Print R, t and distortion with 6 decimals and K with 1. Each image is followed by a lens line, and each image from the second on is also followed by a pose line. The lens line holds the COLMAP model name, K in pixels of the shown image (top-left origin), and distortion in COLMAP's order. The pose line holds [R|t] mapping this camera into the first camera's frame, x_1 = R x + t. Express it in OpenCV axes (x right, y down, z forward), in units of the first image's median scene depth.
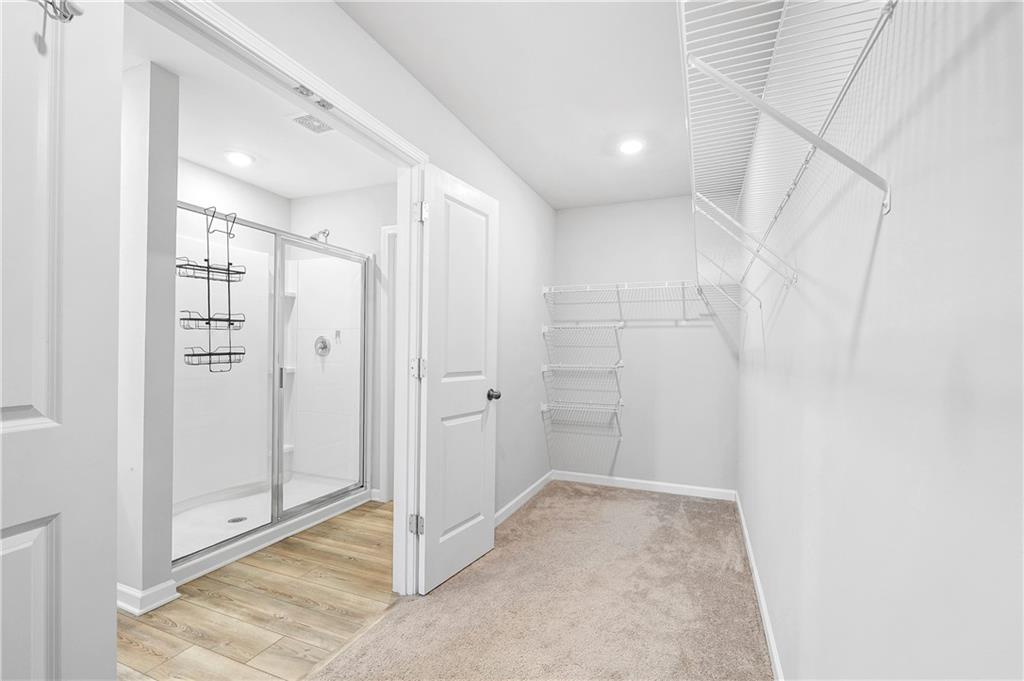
lens RADIAL K [[435.8, 0, 511.5], [0, 435.8, 347.5], [0, 0, 1]] dist [-0.007005, 0.001073]
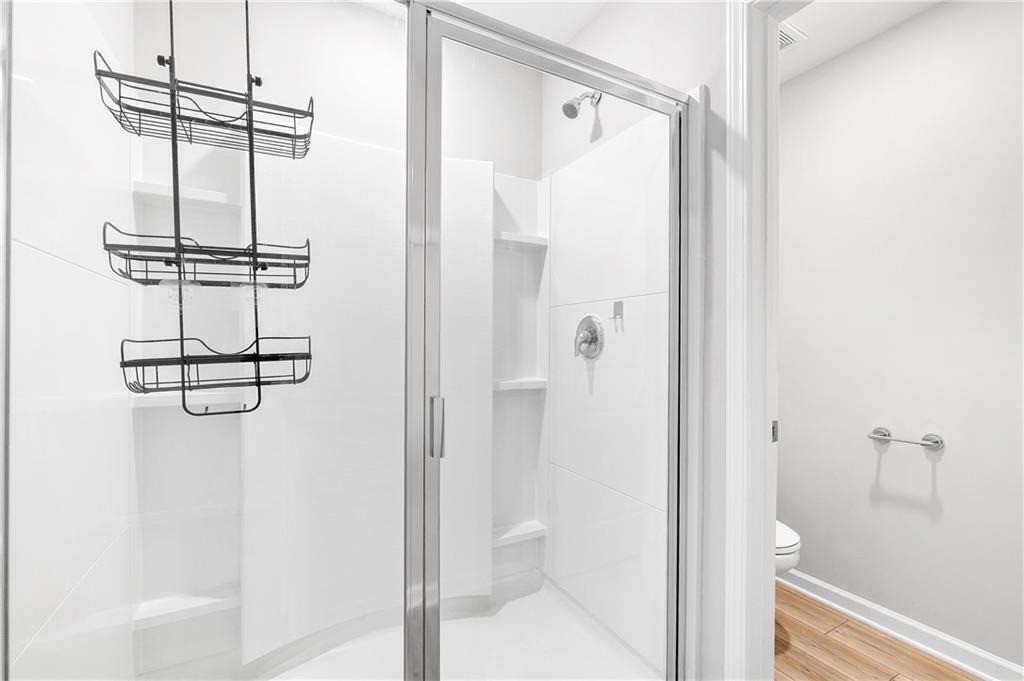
lens RADIAL K [[435.8, 0, 509.3], [0, 435.8, 348.3], [0, 0, 1]] dist [-0.007005, 0.001073]
pose [[0.765399, 0.000256, -0.643556, -0.210967], [0.007590, 0.999927, 0.009425, 0.003882], [0.643511, -0.012099, 0.765341, 0.625486]]
